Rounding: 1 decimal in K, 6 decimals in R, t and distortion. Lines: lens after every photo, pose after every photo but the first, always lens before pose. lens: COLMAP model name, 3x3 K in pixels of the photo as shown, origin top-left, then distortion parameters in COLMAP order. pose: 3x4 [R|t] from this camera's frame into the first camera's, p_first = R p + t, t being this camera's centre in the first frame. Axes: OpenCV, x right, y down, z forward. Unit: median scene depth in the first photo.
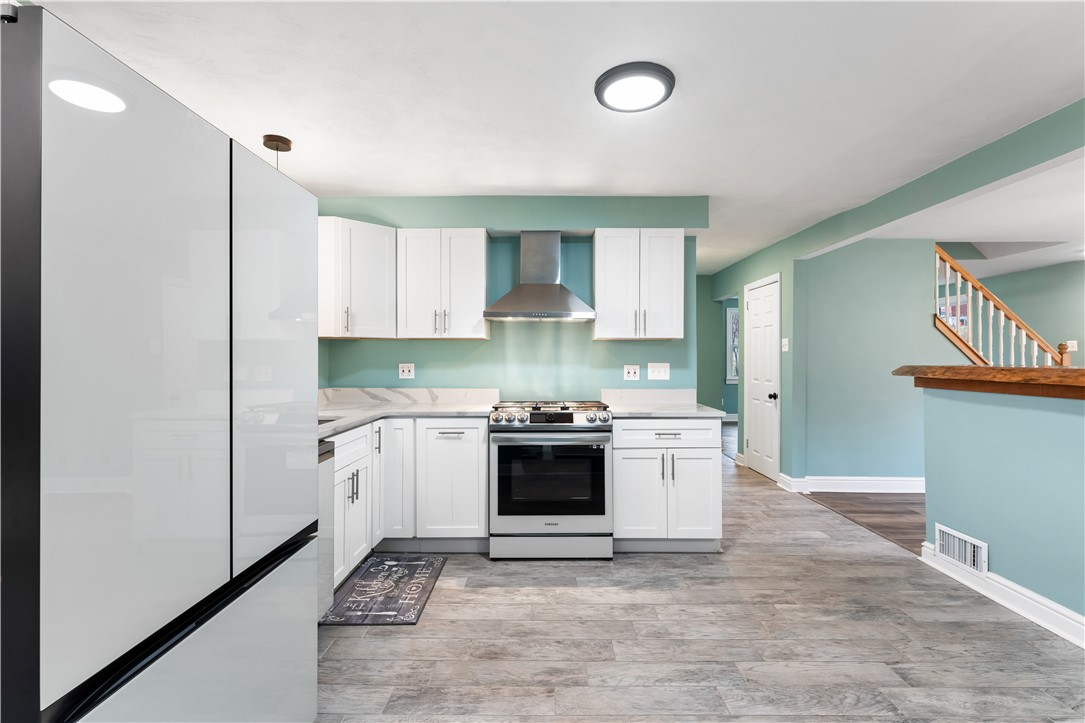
lens RADIAL K [[499.6, 0, 536.3], [0, 499.6, 357.2], [0, 0, 1]] dist [-0.004344, 0.000758]
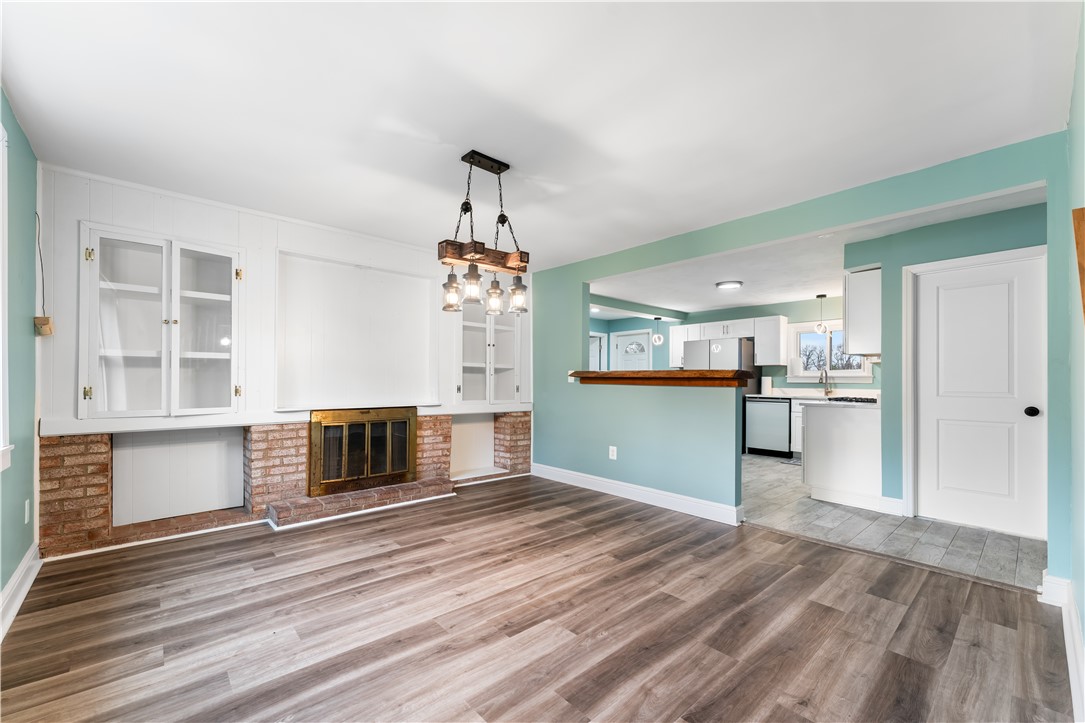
lens RADIAL K [[449.8, 0, 533.9], [0, 449.8, 380.0], [0, 0, 1]] dist [-0.000635, 0.000221]
pose [[-0.743976, -0.008045, -0.668158, 2.033613], [-0.007175, 0.999966, -0.004051, 0.052068], [0.668168, 0.001780, -0.744008, 1.554019]]
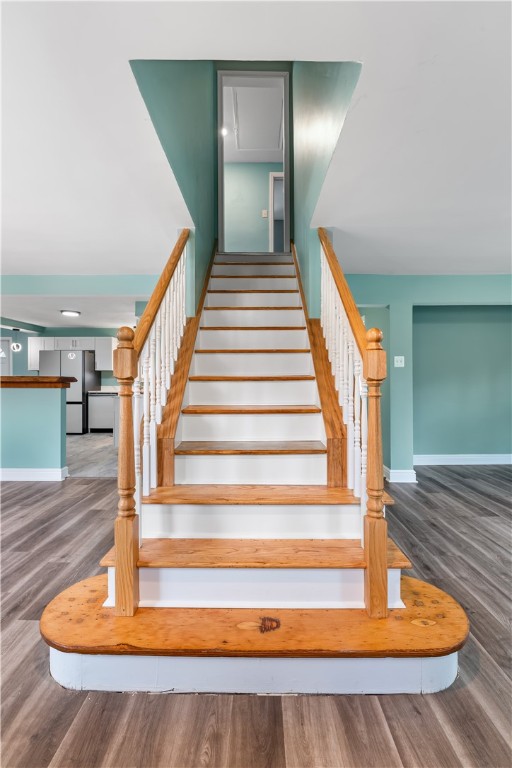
lens RADIAL K [[353.7, 0, 263.0], [0, 353.7, 380.4], [0, 0, 1]] dist [-0.004344, 0.000758]
pose [[0.003803, -0.000543, -0.999993, 2.226194], [0.000805, 1.000000, -0.000540, 0.034126], [0.999992, -0.000803, 0.003803, 1.807936]]
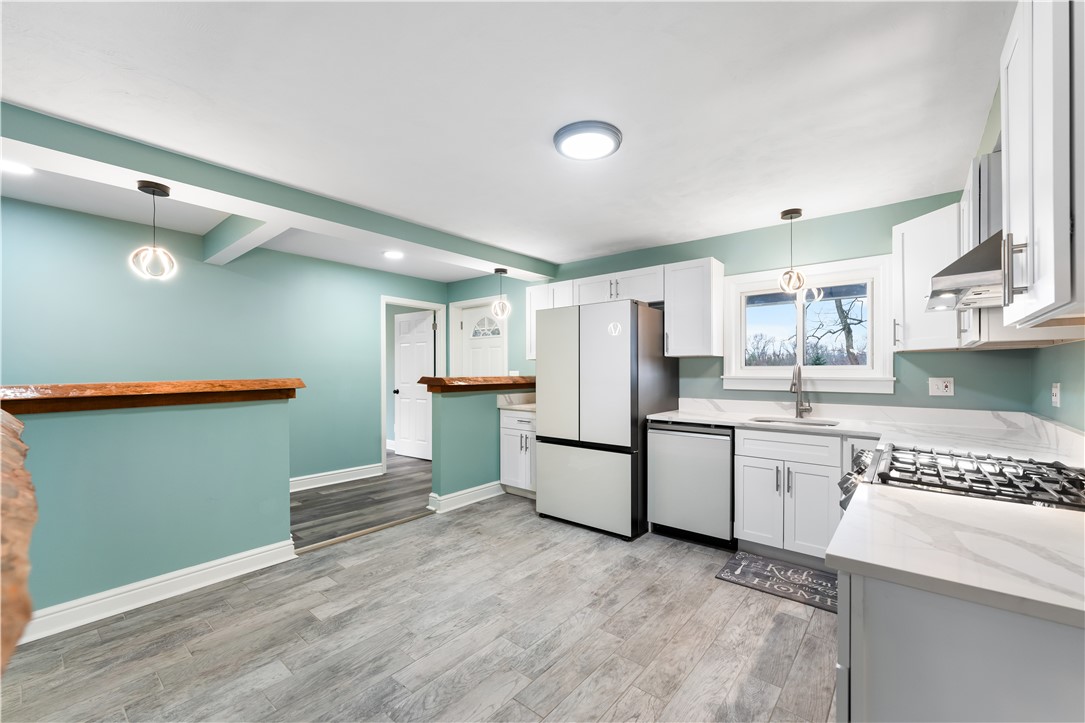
lens RADIAL K [[449.8, 0, 554.1], [0, 449.8, 376.0], [0, 0, 1]] dist [-0.000635, 0.000221]
pose [[-0.612538, 0.010020, -0.790378, 0.730848], [0.003248, 0.999943, 0.010159, -0.004210], [0.790434, 0.003655, -0.612536, 1.075118]]
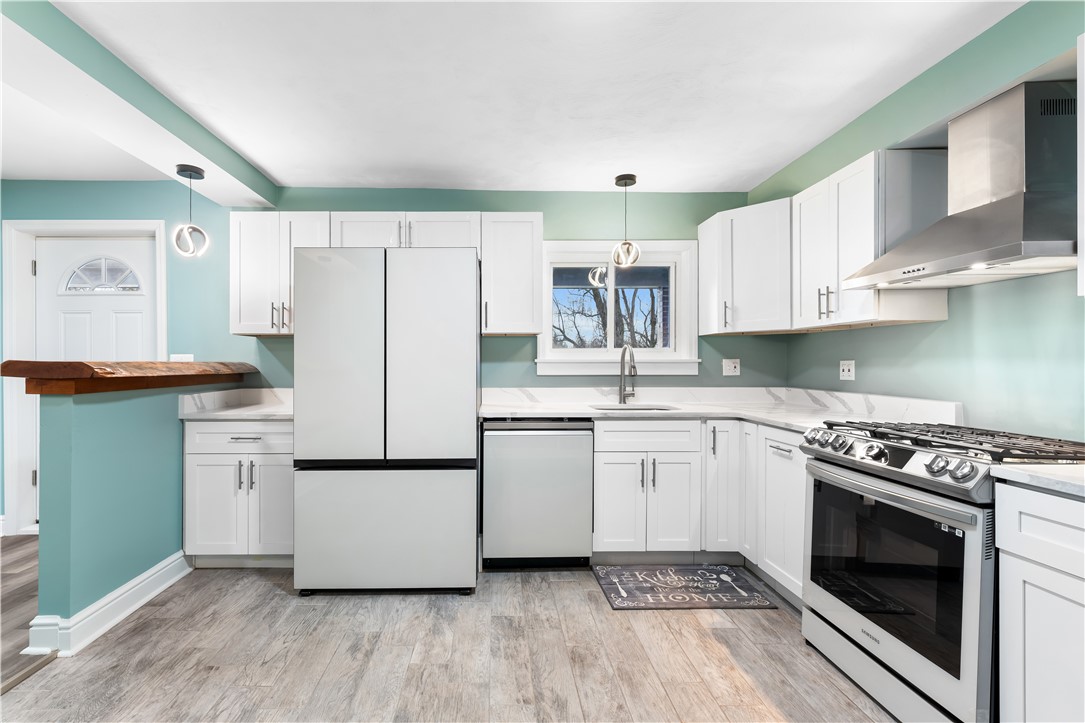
lens RADIAL K [[488.8, 0, 514.7], [0, 488.8, 365.2], [0, 0, 1]] dist [0.000759, -0.000048]
pose [[0.048726, 0.003964, -0.998804, 0.589240], [0.006028, 0.999973, 0.004263, 0.017640], [0.998794, -0.006228, 0.048701, 0.581140]]
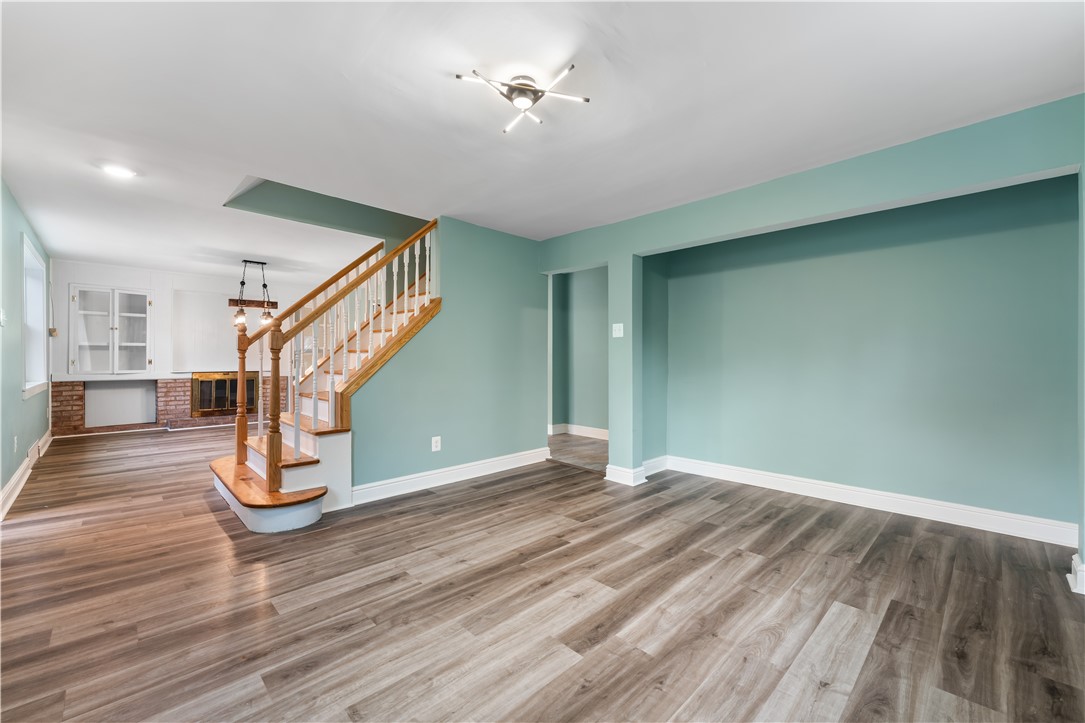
lens RADIAL K [[449.8, 0, 538.4], [0, 449.8, 359.1], [0, 0, 1]] dist [-0.000635, 0.000221]
pose [[-0.713010, -0.005180, -0.701135, 2.024998], [-0.008778, 0.999960, 0.001539, 0.045320], [0.701099, 0.007252, -0.713027, 3.144107]]
